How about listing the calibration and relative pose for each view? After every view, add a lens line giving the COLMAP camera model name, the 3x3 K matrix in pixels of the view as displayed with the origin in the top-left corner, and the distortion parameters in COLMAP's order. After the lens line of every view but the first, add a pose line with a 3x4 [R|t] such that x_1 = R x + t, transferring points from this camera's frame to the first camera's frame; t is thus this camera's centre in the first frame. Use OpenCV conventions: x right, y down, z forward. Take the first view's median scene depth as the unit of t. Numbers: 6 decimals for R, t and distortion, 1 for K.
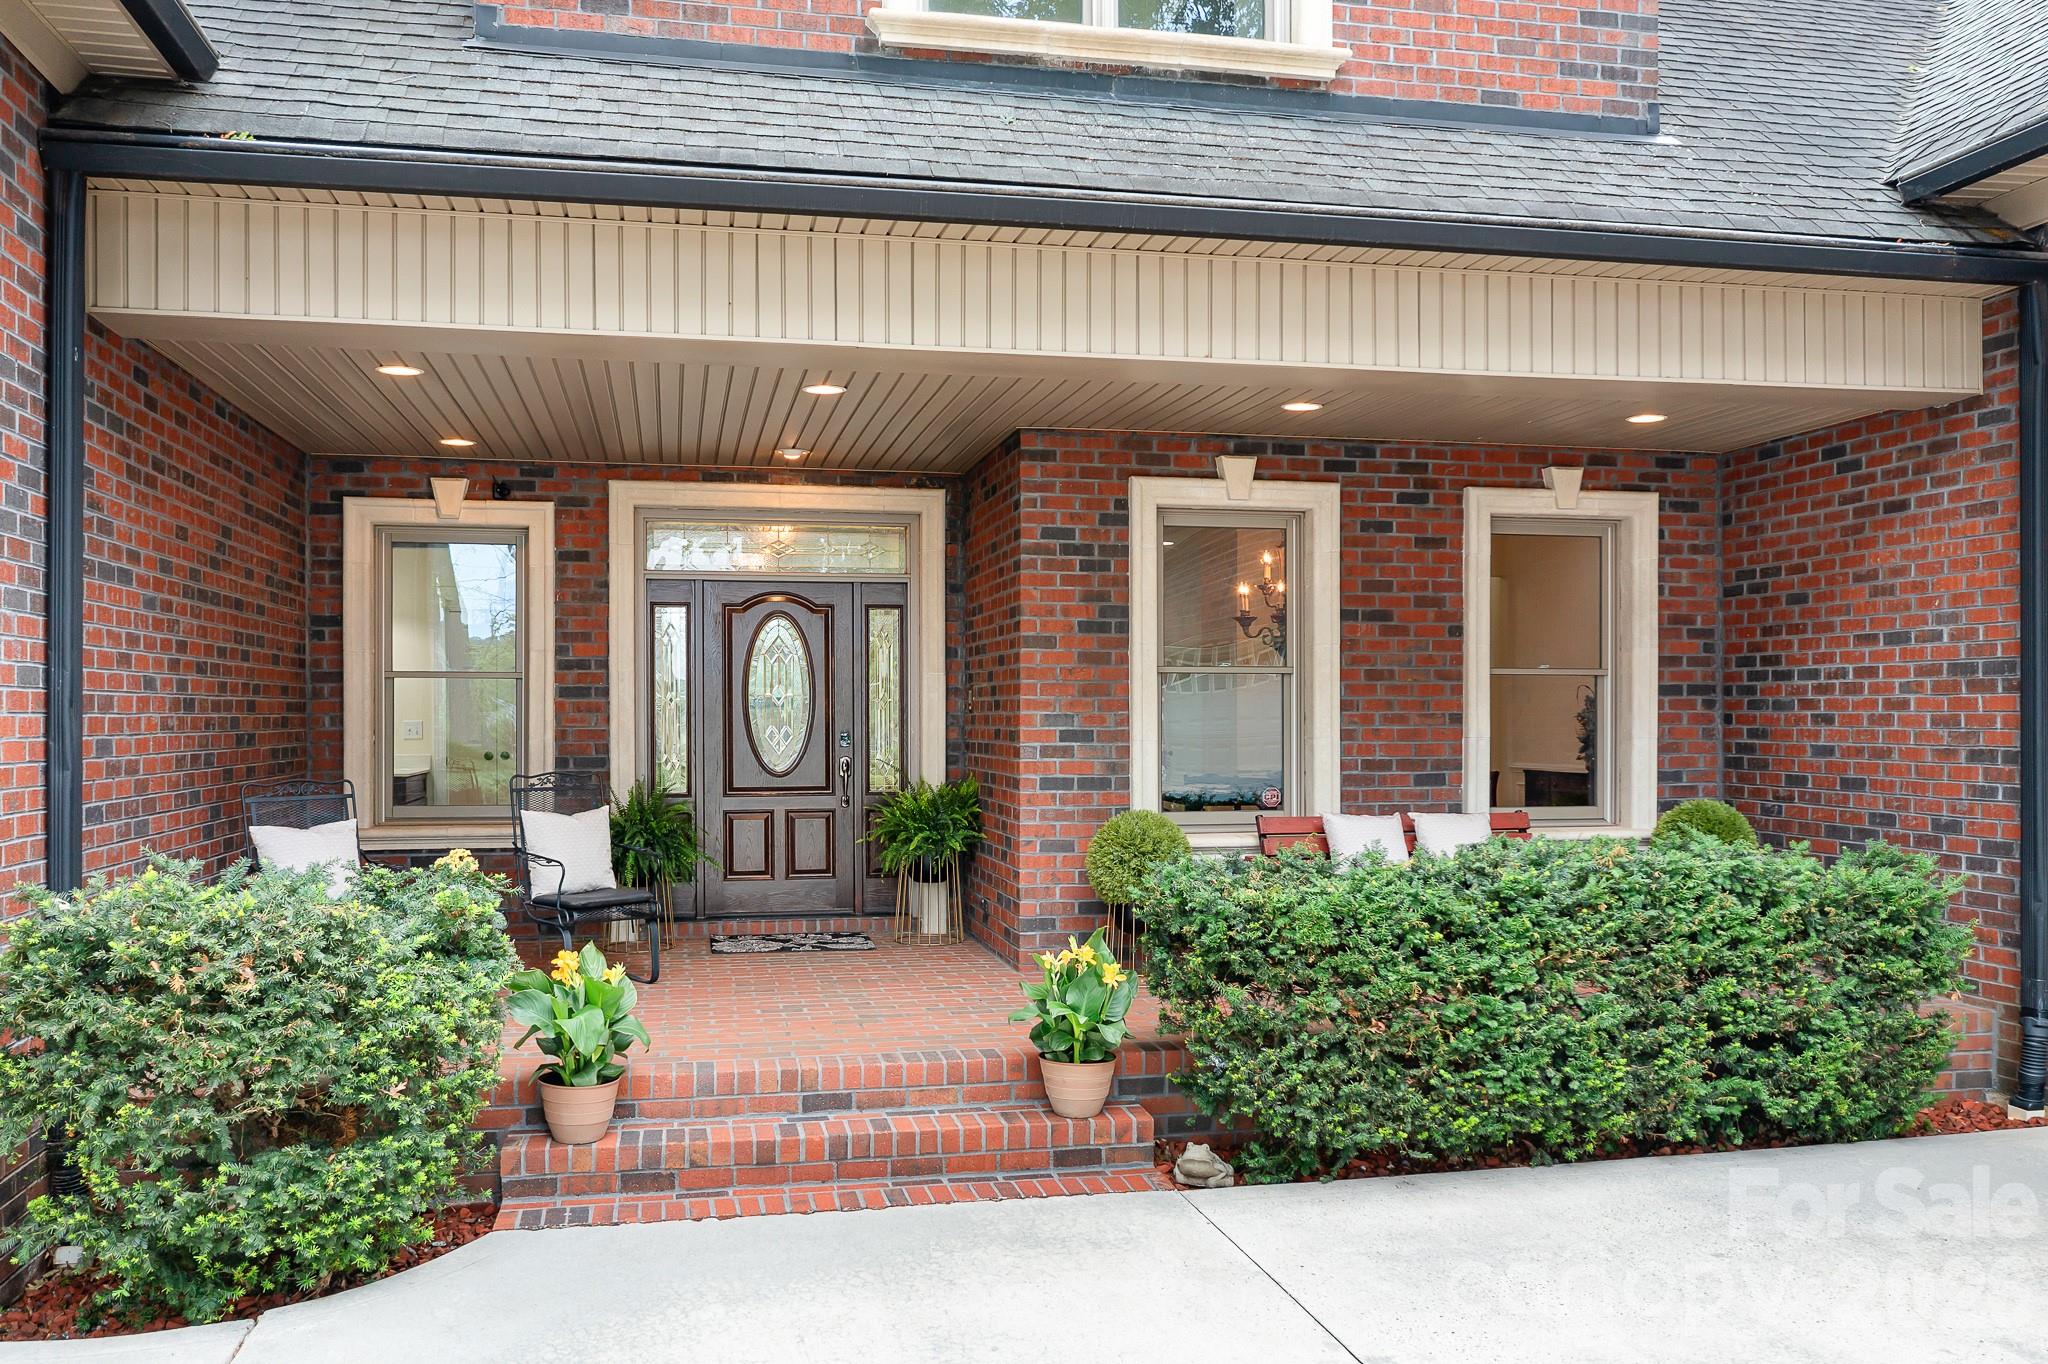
lens RADIAL K [[1613.0, 0, 1042.0], [0, 1613.0, 704.1], [0, 0, 1]] dist [-0.010041, 0.007276]
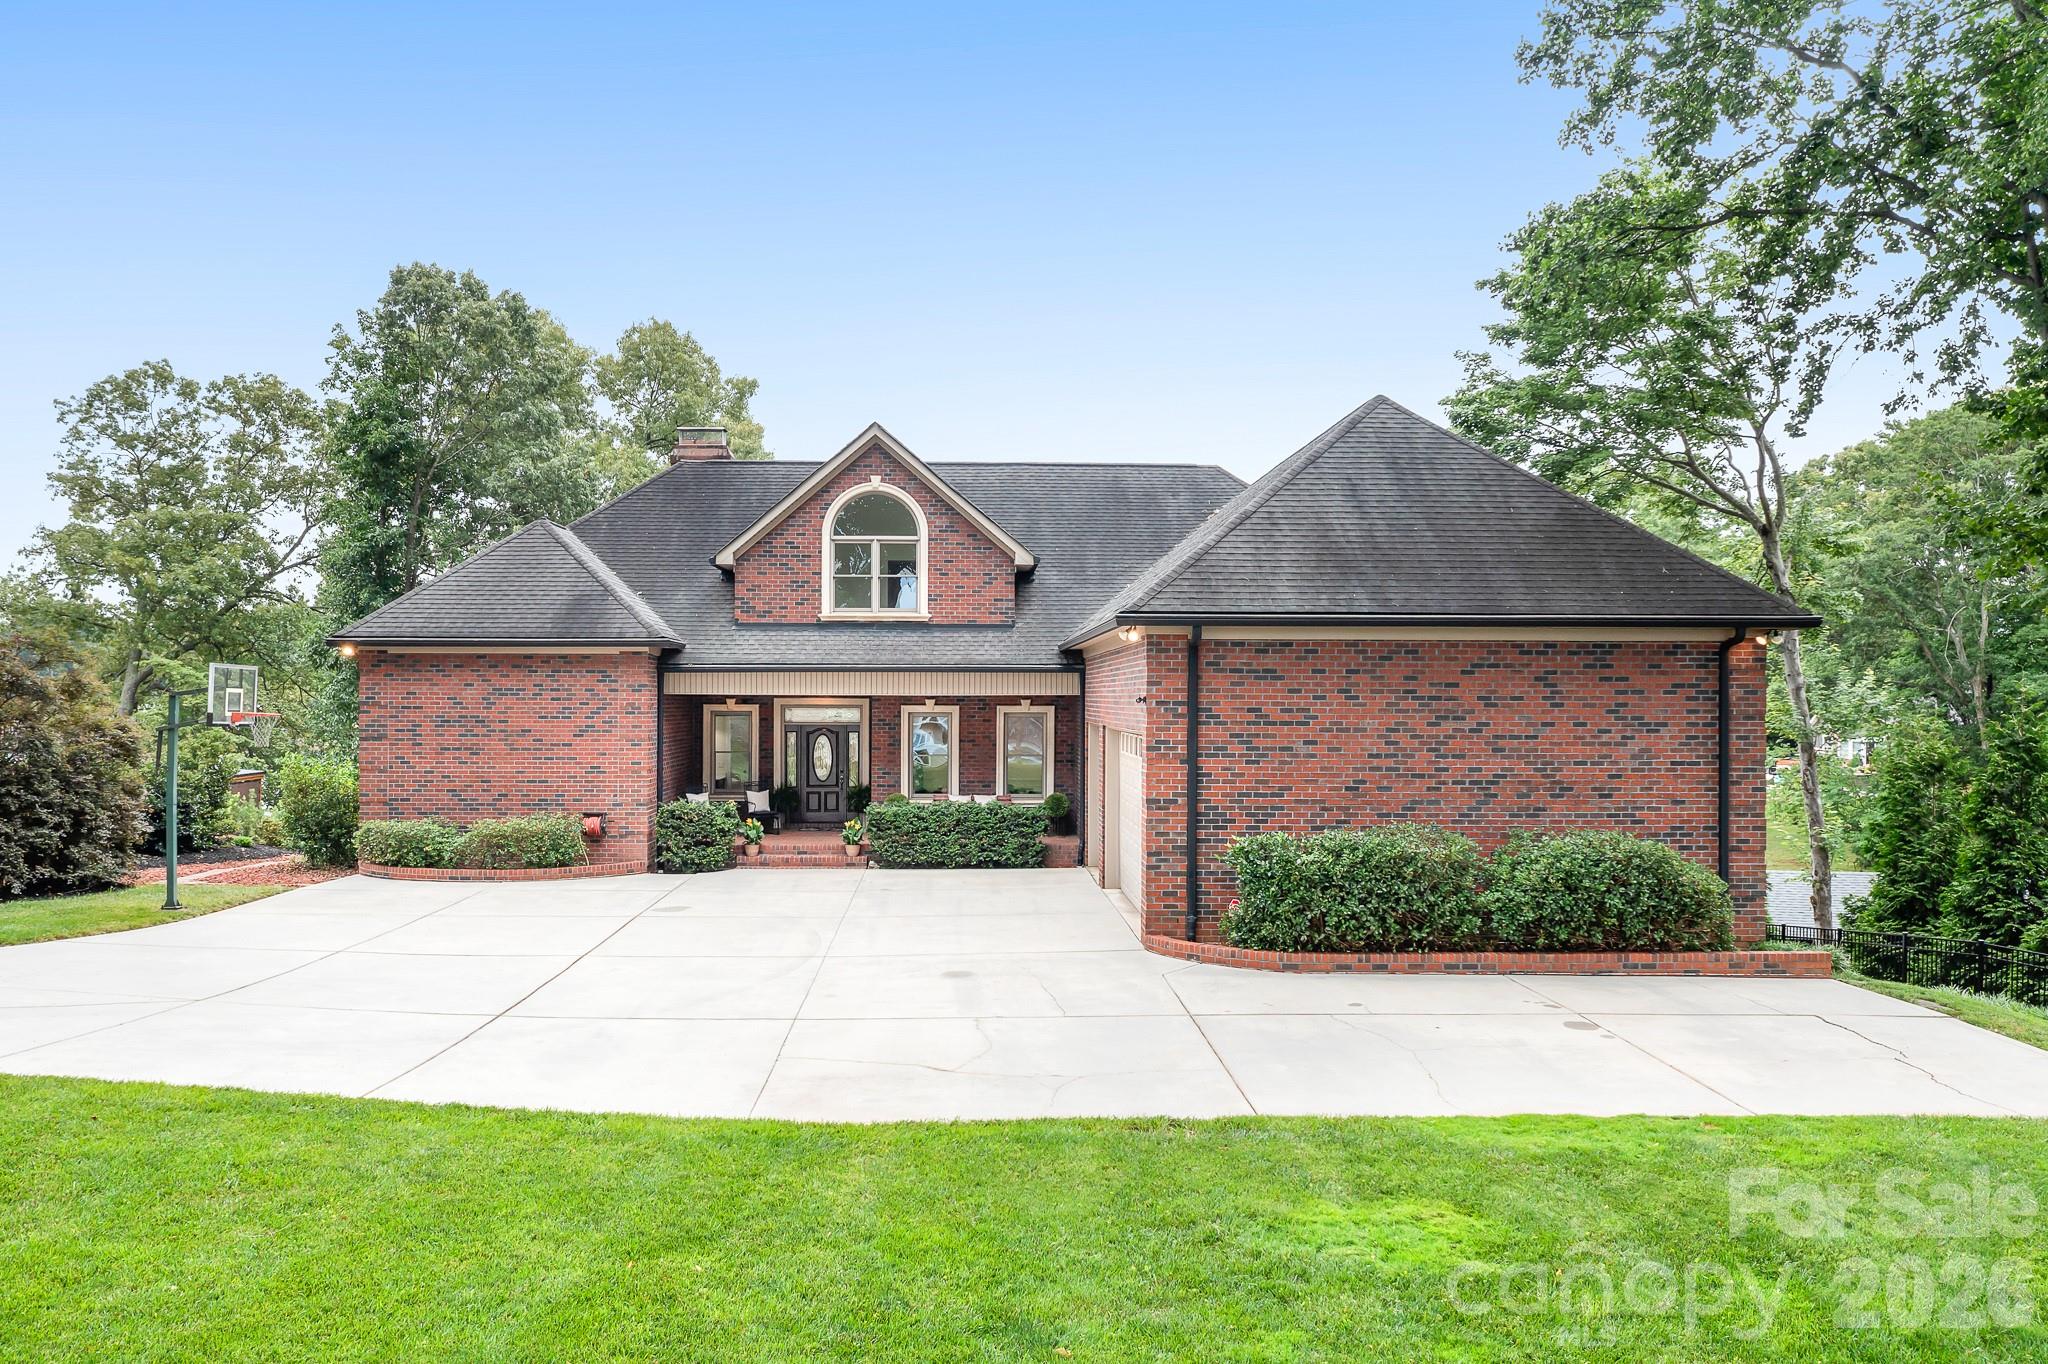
lens RADIAL K [[1608.3, 0, 1024.0], [0, 1608.3, 682.0], [0, 0, 1]] dist [-0.027991, 0.093287]
pose [[0.982861, 0.002066, -0.184335, 1.036839], [-0.002549, 0.999994, -0.002380, -0.187713], [0.184329, 0.002809, 0.982861, -2.662622]]
